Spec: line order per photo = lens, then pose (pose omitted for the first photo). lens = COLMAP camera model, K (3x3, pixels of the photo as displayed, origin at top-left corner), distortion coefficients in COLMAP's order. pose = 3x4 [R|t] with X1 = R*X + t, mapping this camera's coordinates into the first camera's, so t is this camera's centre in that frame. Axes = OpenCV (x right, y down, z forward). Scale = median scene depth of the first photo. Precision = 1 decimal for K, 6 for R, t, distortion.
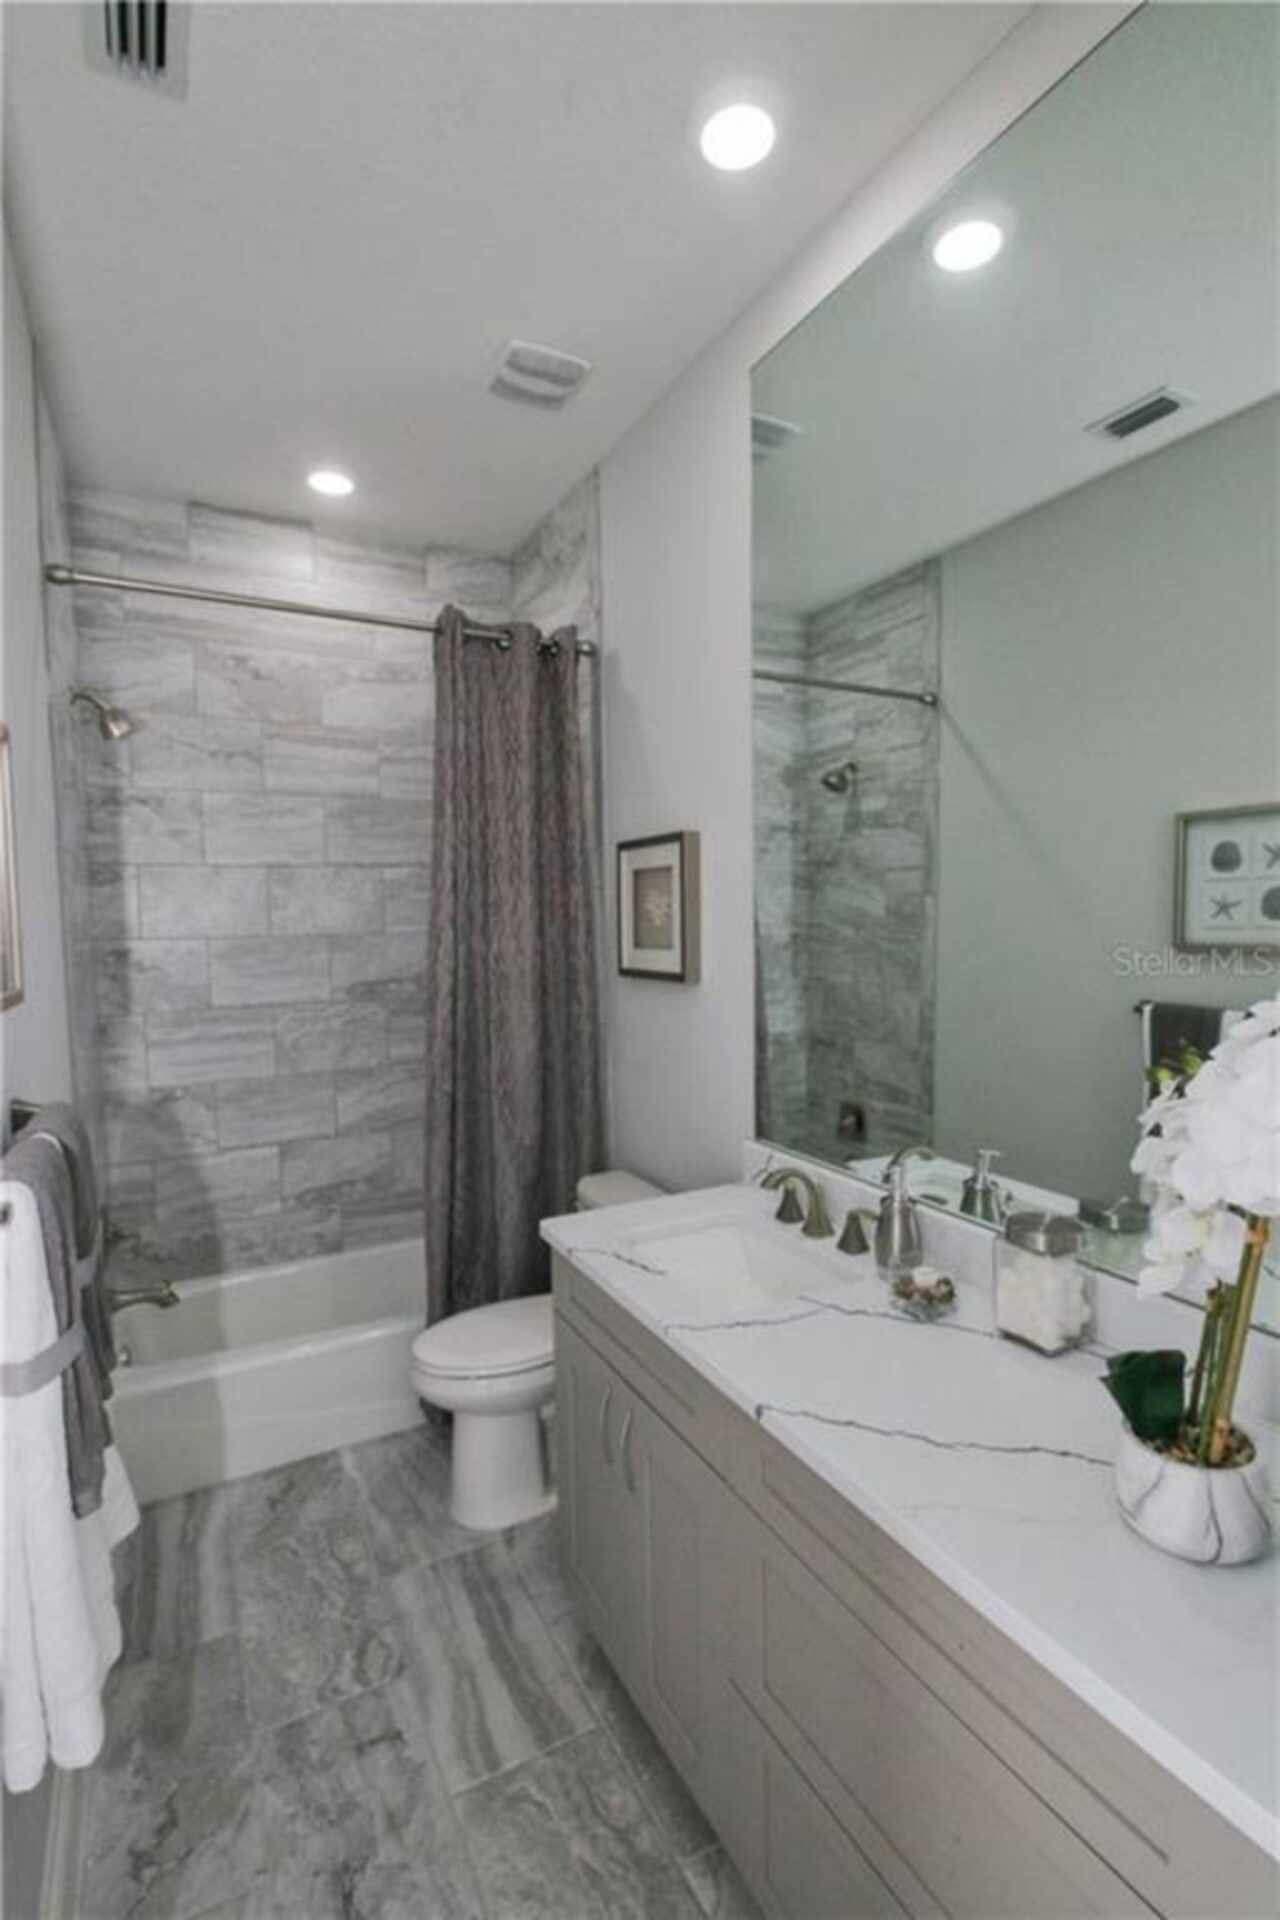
lens RADIAL K [[887.6, 0, 646.4], [0, 887.6, 968.1], [0, 0, 1]] dist [-0.009650, -0.002229]
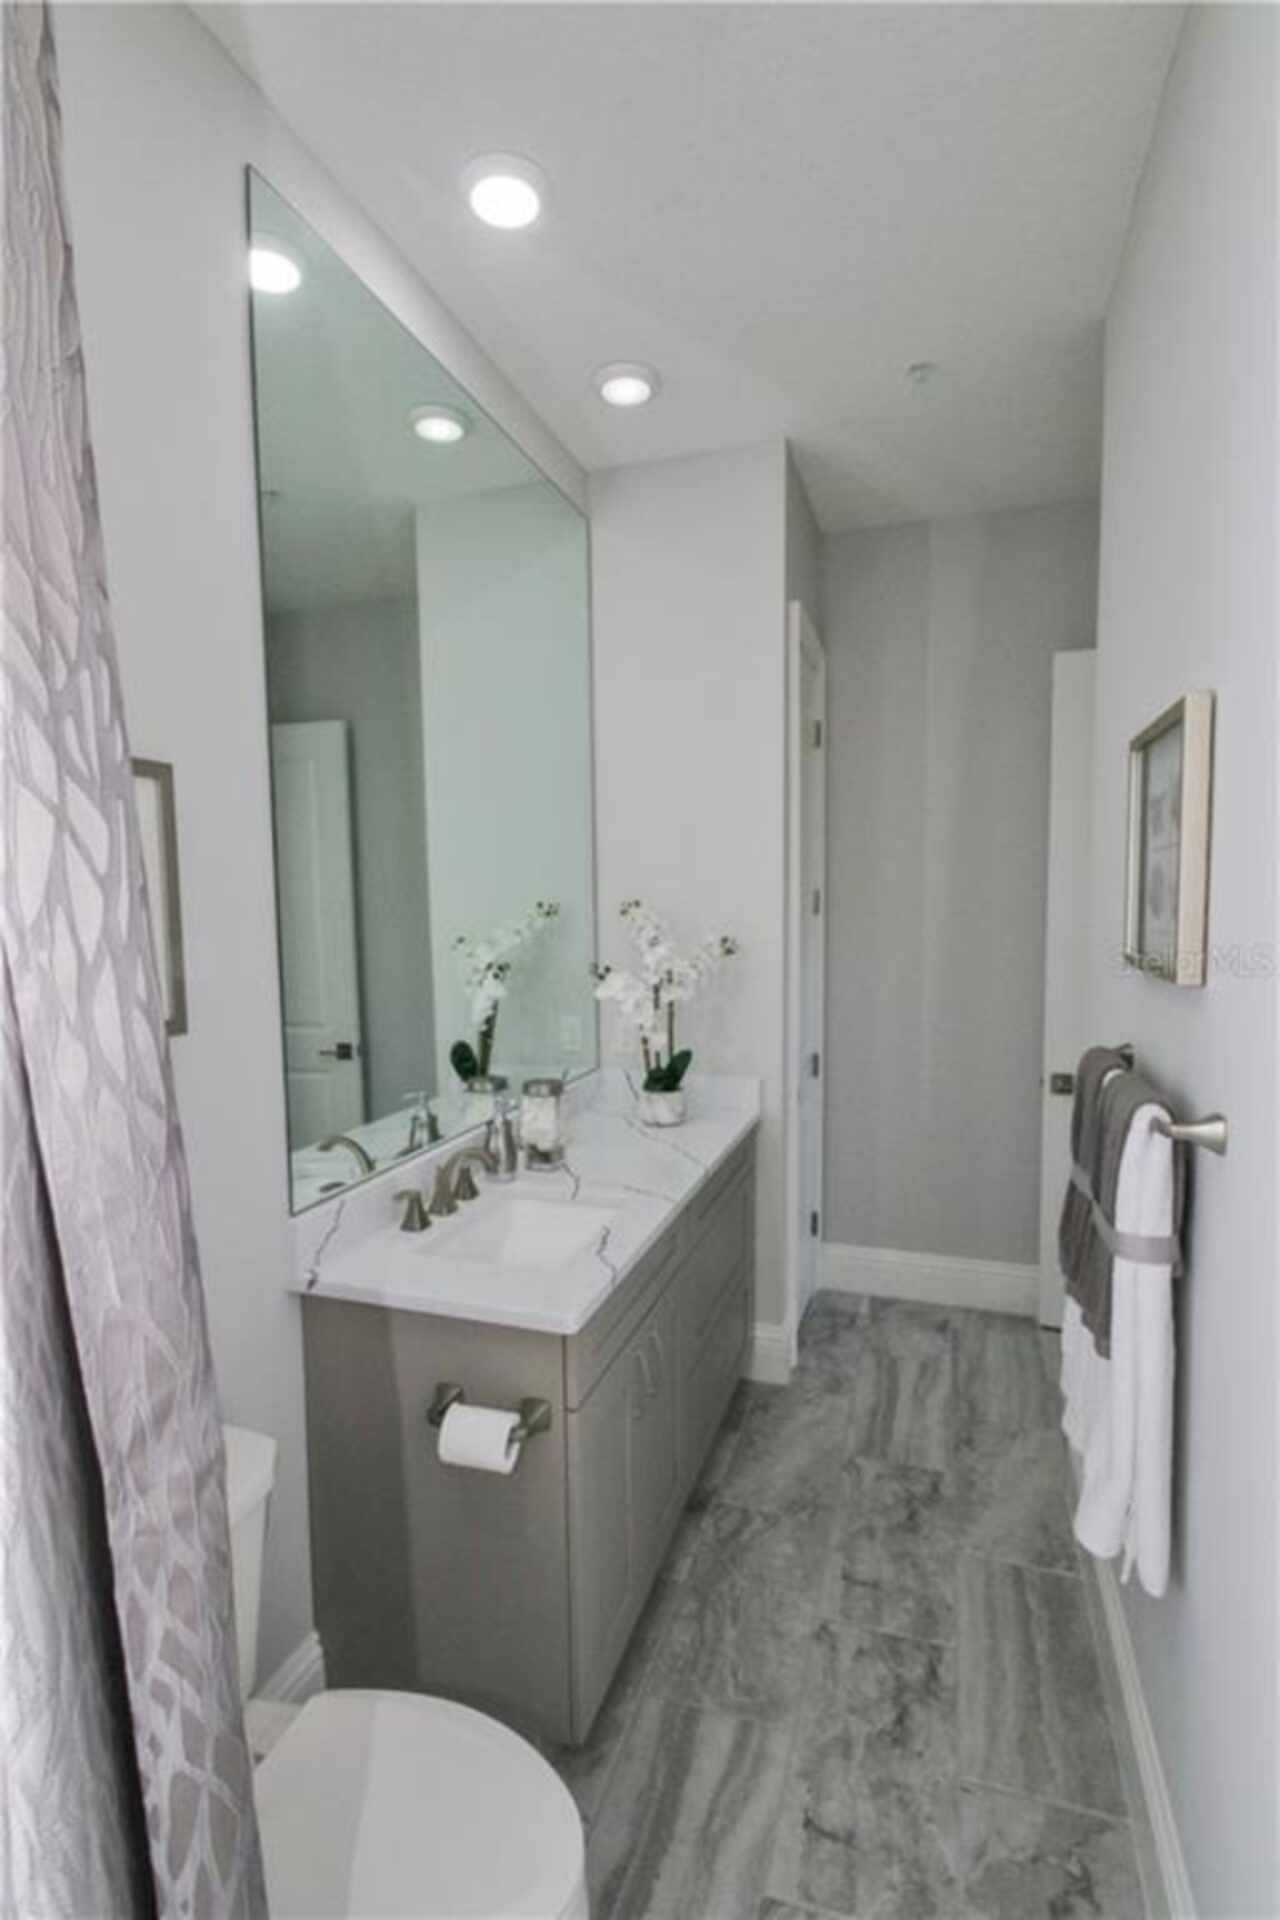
lens RADIAL K [[887.6, 0, 646.9], [0, 887.6, 964.9], [0, 0, 1]] dist [-0.009650, -0.002229]
pose [[-0.680524, -0.035065, 0.731886, -0.836357], [0.053081, 0.993871, 0.096973, -0.090644], [-0.730800, 0.104842, -0.674492, 1.720067]]
